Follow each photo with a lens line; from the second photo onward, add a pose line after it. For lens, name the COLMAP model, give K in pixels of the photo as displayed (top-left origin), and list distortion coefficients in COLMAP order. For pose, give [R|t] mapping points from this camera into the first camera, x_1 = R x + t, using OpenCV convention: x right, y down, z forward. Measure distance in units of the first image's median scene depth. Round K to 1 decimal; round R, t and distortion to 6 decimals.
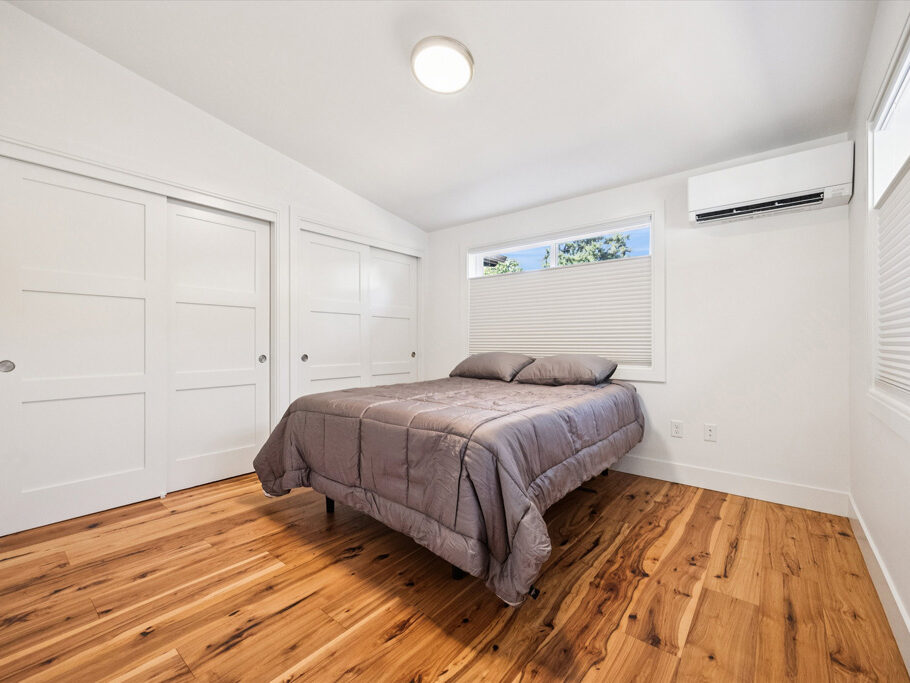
lens RADIAL K [[388.7, 0, 453.6], [0, 388.7, 343.0], [0, 0, 1]] dist [-0.001045, 0.000145]
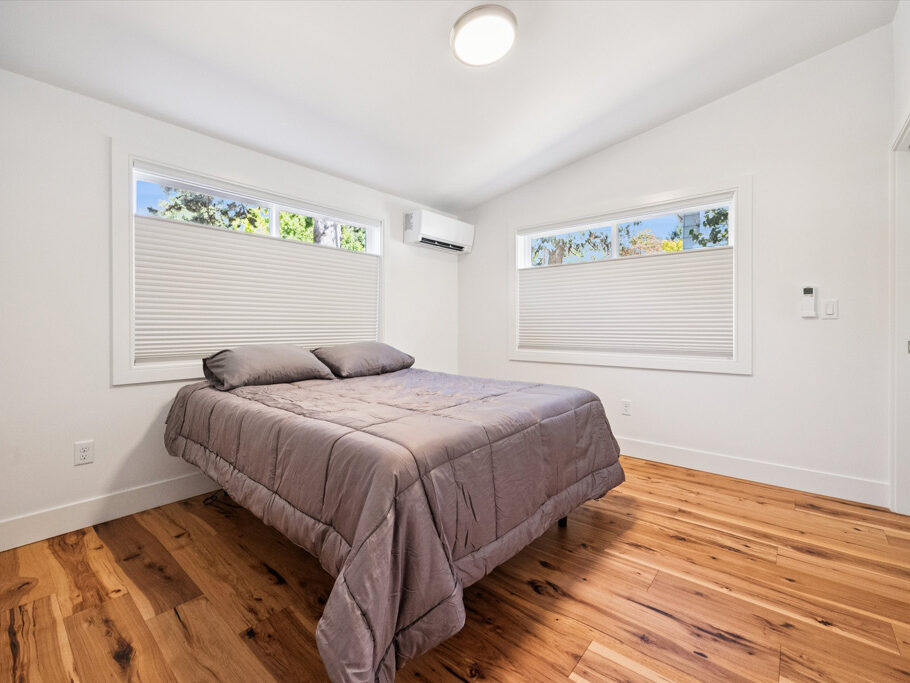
lens RADIAL K [[408.7, 0, 454.1], [0, 408.7, 334.2], [0, 0, 1]] dist [0.001055, -0.000420]
pose [[0.016834, -0.014267, 0.999757, -1.380095], [0.001182, 0.999898, 0.014249, -0.010605], [-0.999858, 0.000942, 0.016849, 1.444727]]
